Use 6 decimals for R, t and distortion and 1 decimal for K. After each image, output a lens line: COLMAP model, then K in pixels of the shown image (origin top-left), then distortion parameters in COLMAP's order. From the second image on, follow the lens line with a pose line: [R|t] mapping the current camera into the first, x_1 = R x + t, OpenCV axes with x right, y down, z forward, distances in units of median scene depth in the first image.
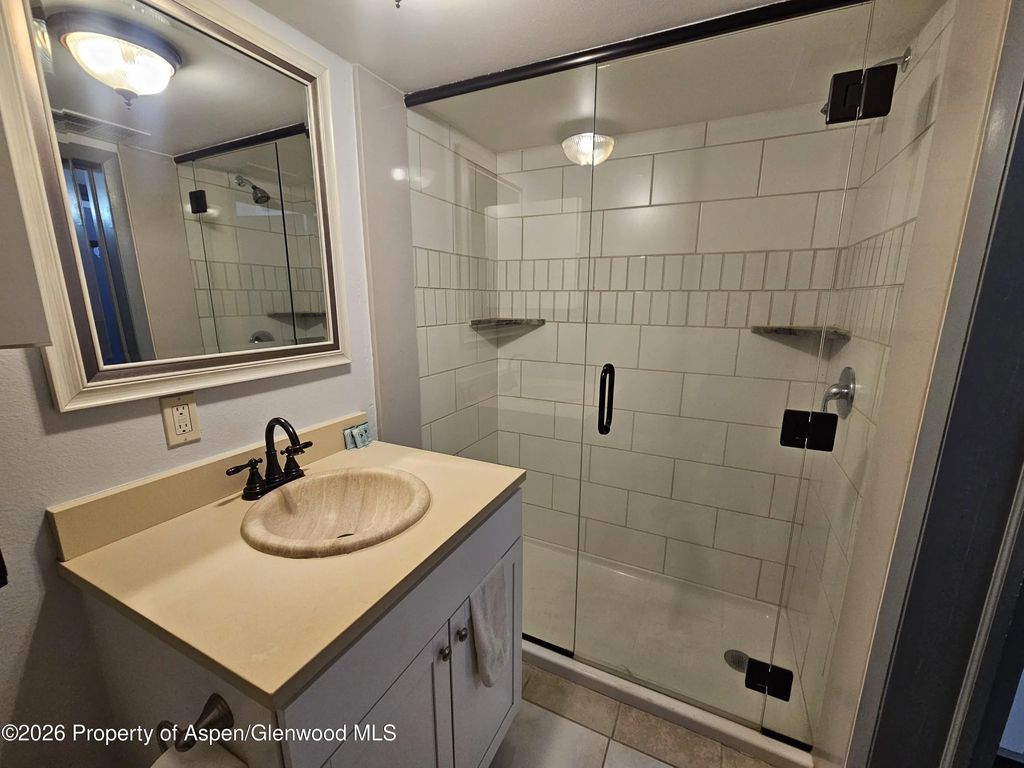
lens RADIAL K [[420.6, 0, 505.6], [0, 420.6, 389.6], [0, 0, 1]] dist [-0.001493, -0.000375]
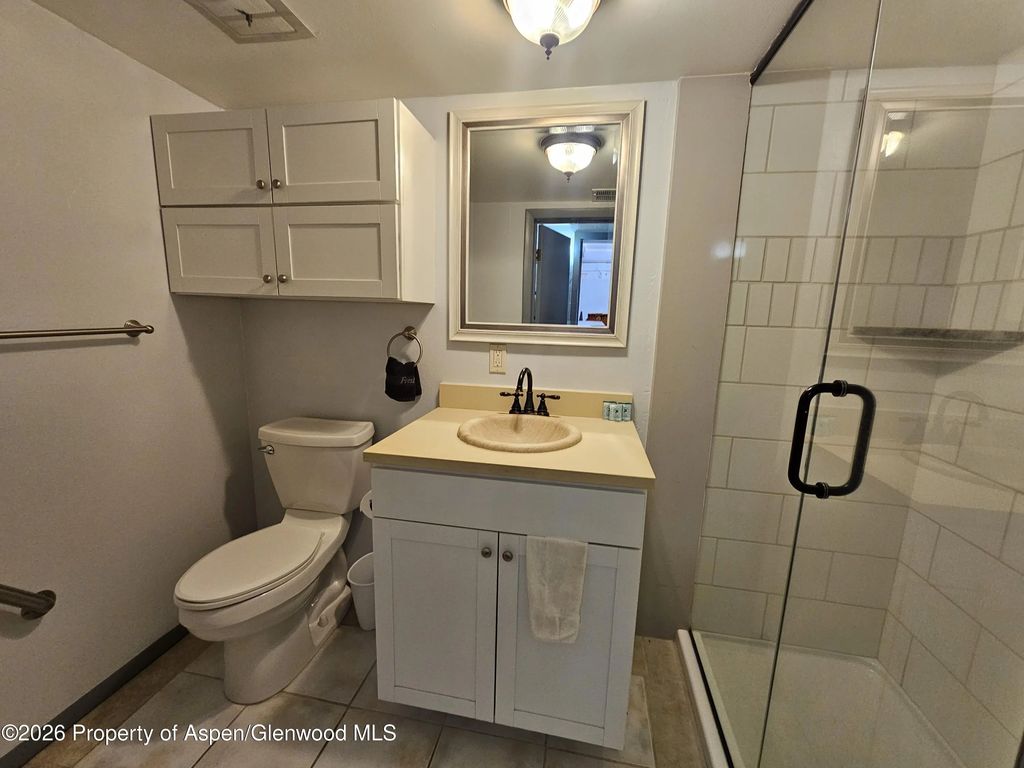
lens RADIAL K [[420.6, 0, 504.4], [0, 420.6, 385.4], [0, 0, 1]] dist [-0.001493, -0.000375]
pose [[0.274644, 0.170728, -0.946268, 0.637933], [-0.230431, 0.967120, 0.107610, -0.010918], [0.933527, 0.188495, 0.304955, 0.356112]]
